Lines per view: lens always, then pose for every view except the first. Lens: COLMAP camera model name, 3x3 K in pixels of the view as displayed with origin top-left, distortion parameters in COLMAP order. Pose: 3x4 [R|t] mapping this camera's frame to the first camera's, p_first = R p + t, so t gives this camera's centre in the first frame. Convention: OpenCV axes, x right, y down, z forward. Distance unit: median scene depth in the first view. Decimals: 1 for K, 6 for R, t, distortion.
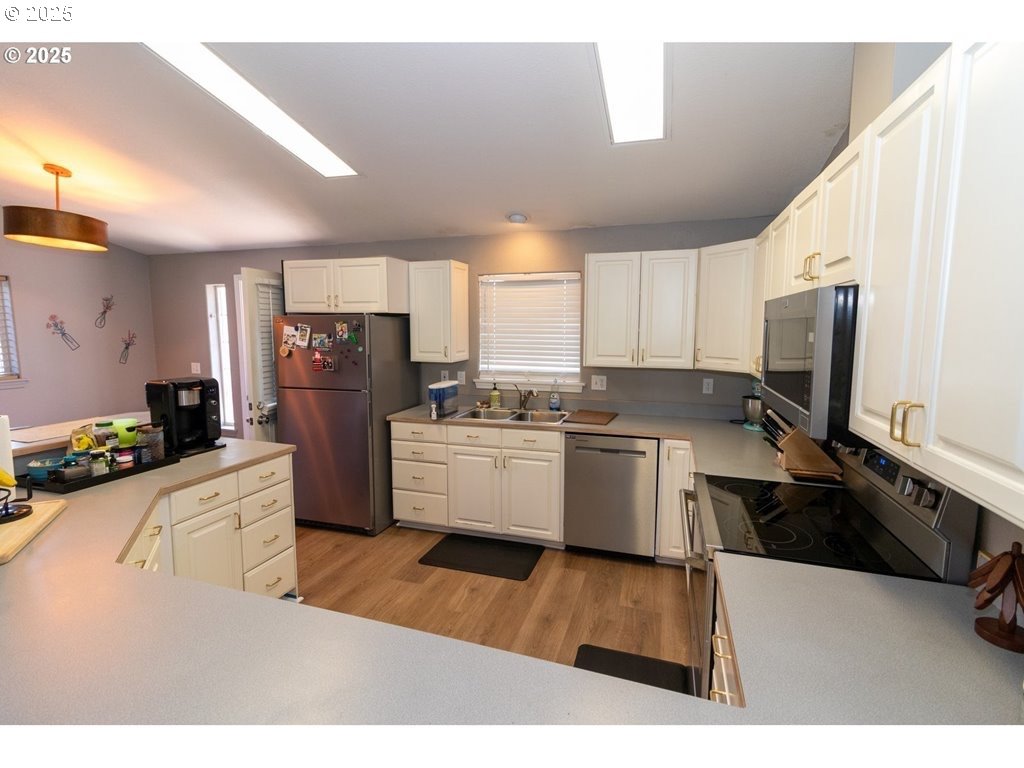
lens RADIAL K [[475.2, 0, 513.3], [0, 475.2, 379.3], [0, 0, 1]] dist [0.003448, 0.000085]
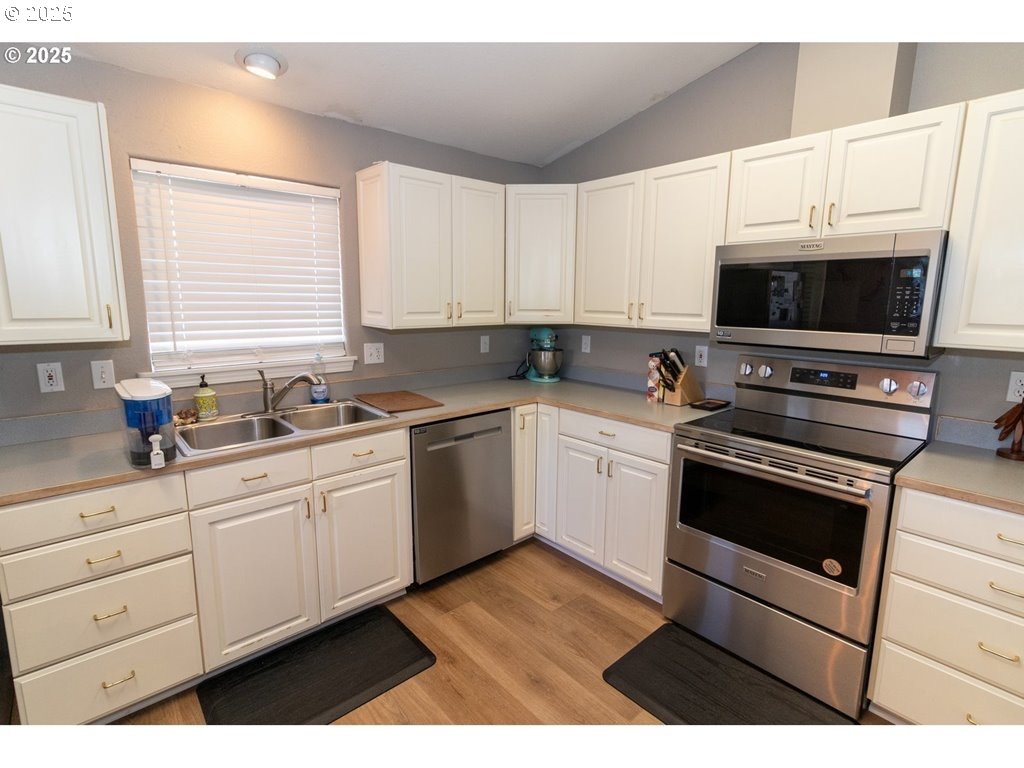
lens RADIAL K [[498.9, 0, 508.5], [0, 498.9, 379.1], [0, 0, 1]] dist [0.003154, 0.000273]
pose [[0.510763, -0.141302, 0.848030, -0.382175], [0.086014, 0.989850, 0.113127, -0.023350], [-0.855408, 0.015161, 0.517733, 0.470235]]
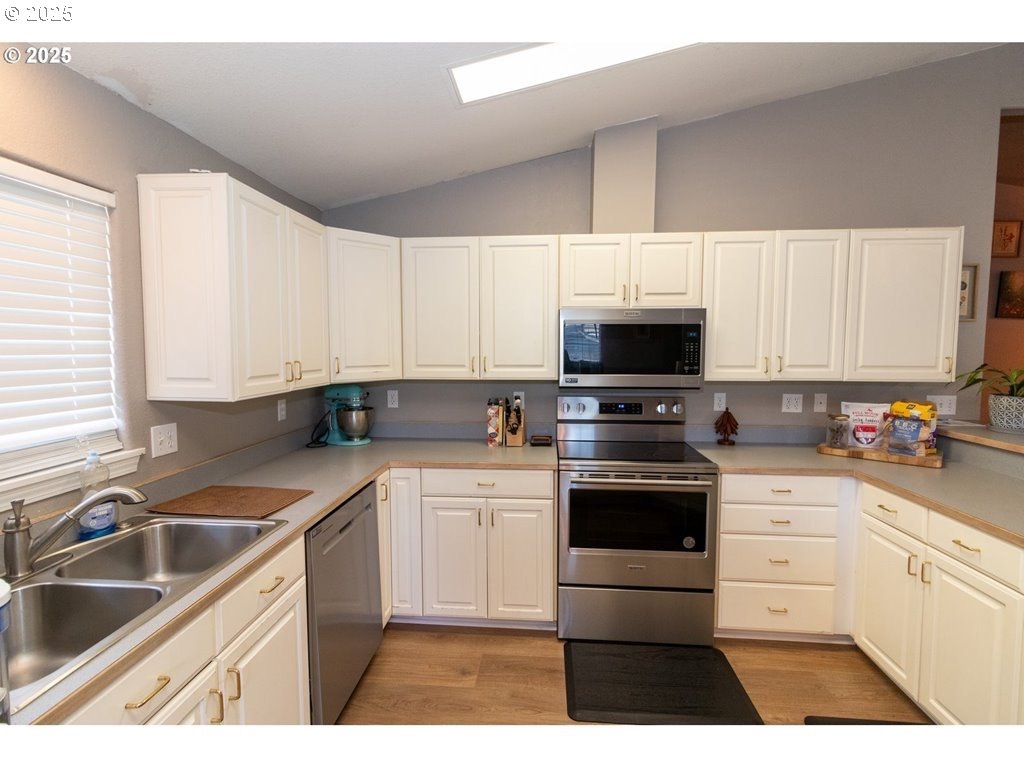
lens RADIAL K [[475.2, 0, 513.3], [0, 475.2, 379.3], [0, 0, 1]] dist [0.003448, 0.000085]
pose [[-0.231461, -0.072689, 0.970125, -0.388487], [0.104454, 0.989583, 0.099069, -0.068495], [-0.967220, 0.124264, -0.221458, 0.810074]]
